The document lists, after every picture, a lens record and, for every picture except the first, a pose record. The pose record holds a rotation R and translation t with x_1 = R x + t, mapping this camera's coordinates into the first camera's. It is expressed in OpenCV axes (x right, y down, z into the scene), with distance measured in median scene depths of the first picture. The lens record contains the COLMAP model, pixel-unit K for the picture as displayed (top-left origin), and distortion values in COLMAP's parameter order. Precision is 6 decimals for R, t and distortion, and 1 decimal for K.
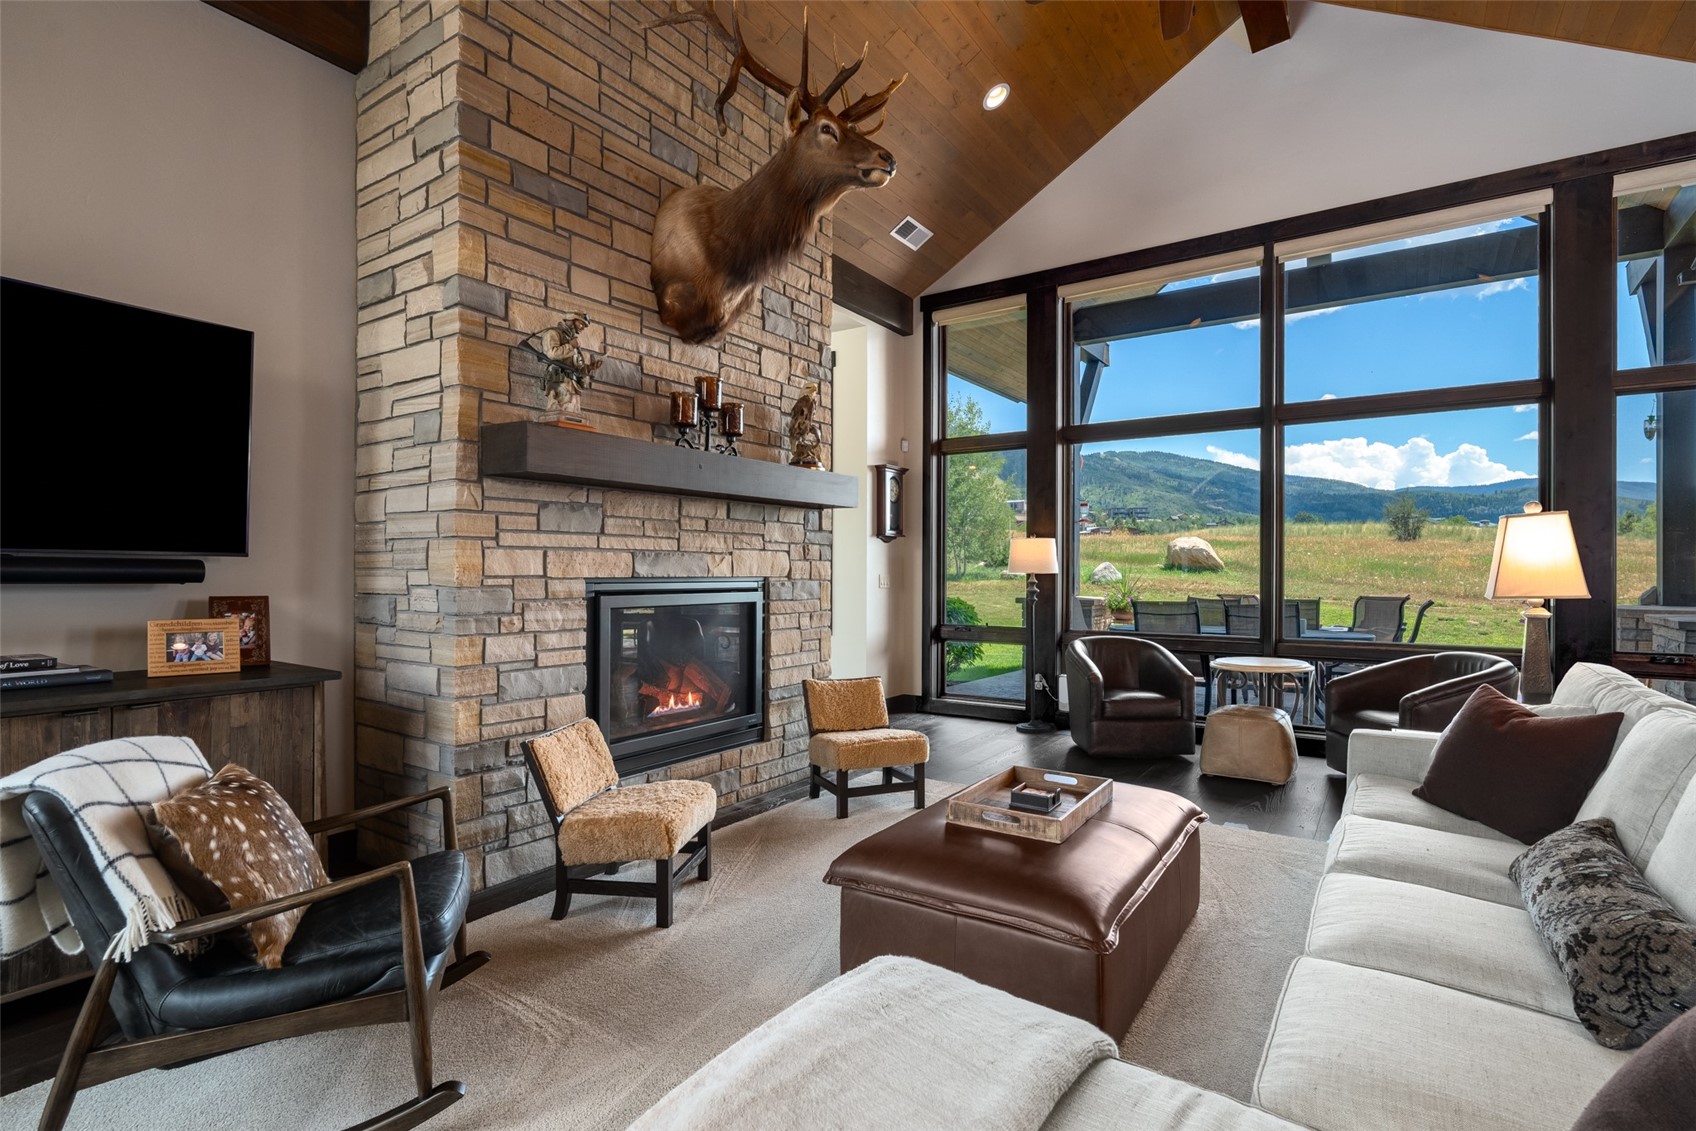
lens RADIAL K [[793.9, 0, 846.5], [0, 793.9, 567.8], [0, 0, 1]] dist [-0.001898, 0.000570]
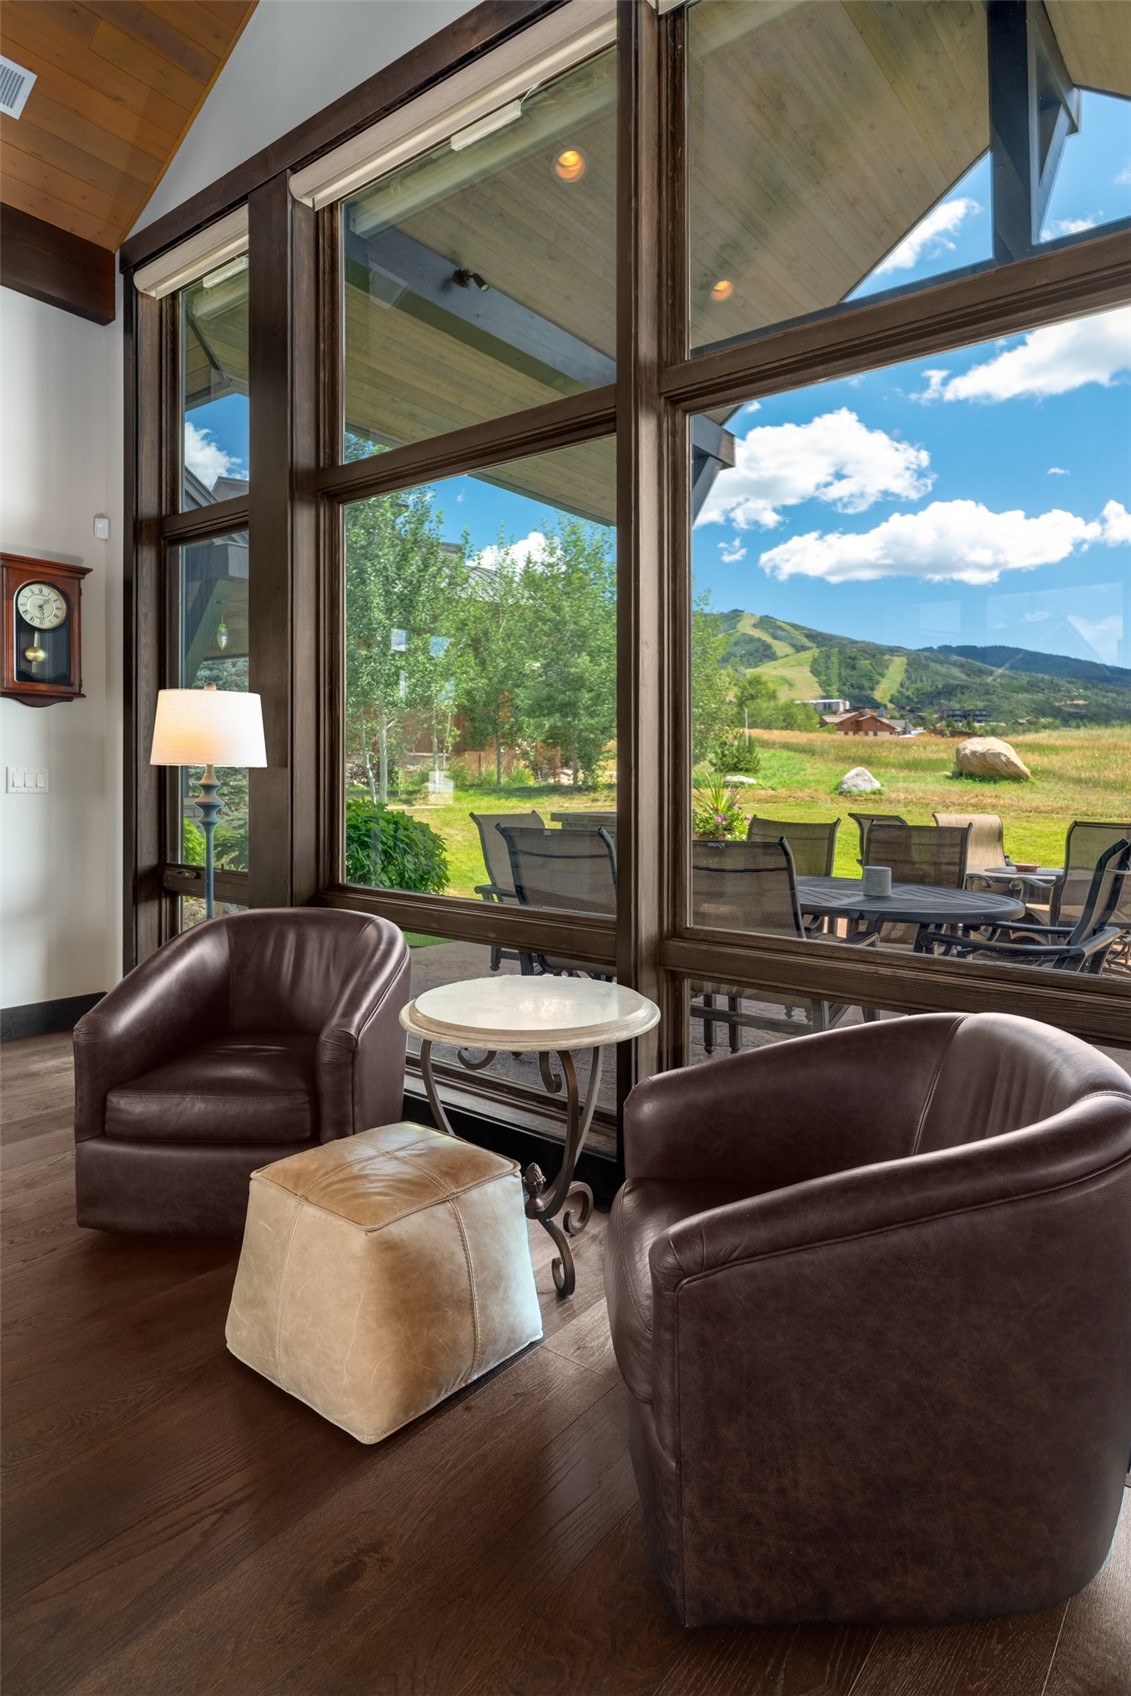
lens RADIAL K [[894.6, 0, 636.1], [0, 894.6, 785.5], [0, 0, 1]] dist [-0.002165, -0.001598]
pose [[0.999839, 0.011885, -0.013420, 0.874291], [-0.011710, 0.999846, 0.013089, 0.014483], [0.013574, -0.012930, 0.999824, 0.794970]]
